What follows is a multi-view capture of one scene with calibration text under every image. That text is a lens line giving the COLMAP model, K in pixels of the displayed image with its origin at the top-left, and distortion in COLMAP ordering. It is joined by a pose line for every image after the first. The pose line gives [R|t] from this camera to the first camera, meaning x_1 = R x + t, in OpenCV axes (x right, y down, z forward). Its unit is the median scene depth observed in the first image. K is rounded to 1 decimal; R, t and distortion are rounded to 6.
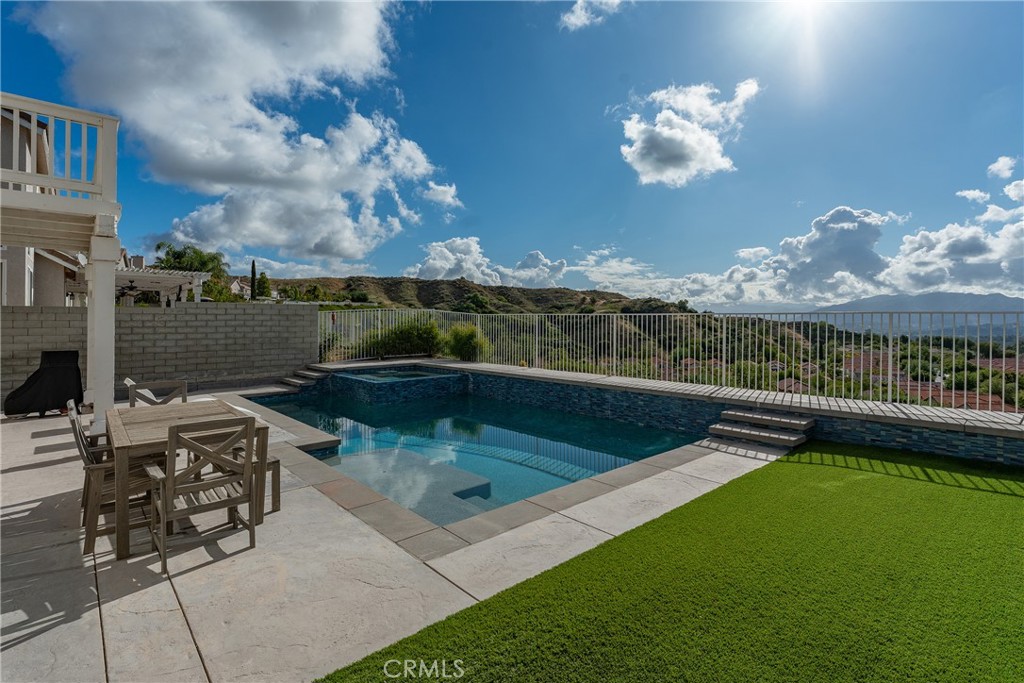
lens RADIAL K [[490.8, 0, 507.4], [0, 490.8, 340.2], [0, 0, 1]] dist [0.000571, 0.000887]
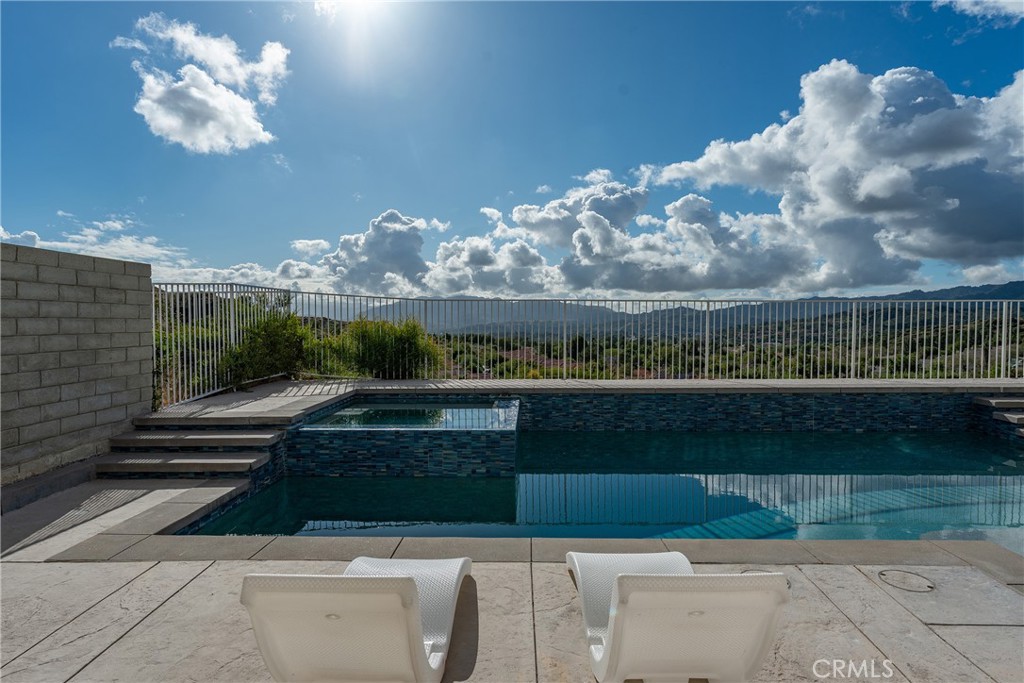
lens RADIAL K [[558.9, 0, 500.7], [0, 558.9, 377.9], [0, 0, 1]] dist [-0.002652, 0.000054]
pose [[0.694703, -0.076208, 0.715249, -0.540117], [0.031589, 0.996645, 0.075508, -0.006542], [-0.718603, -0.029861, 0.694779, 0.501280]]
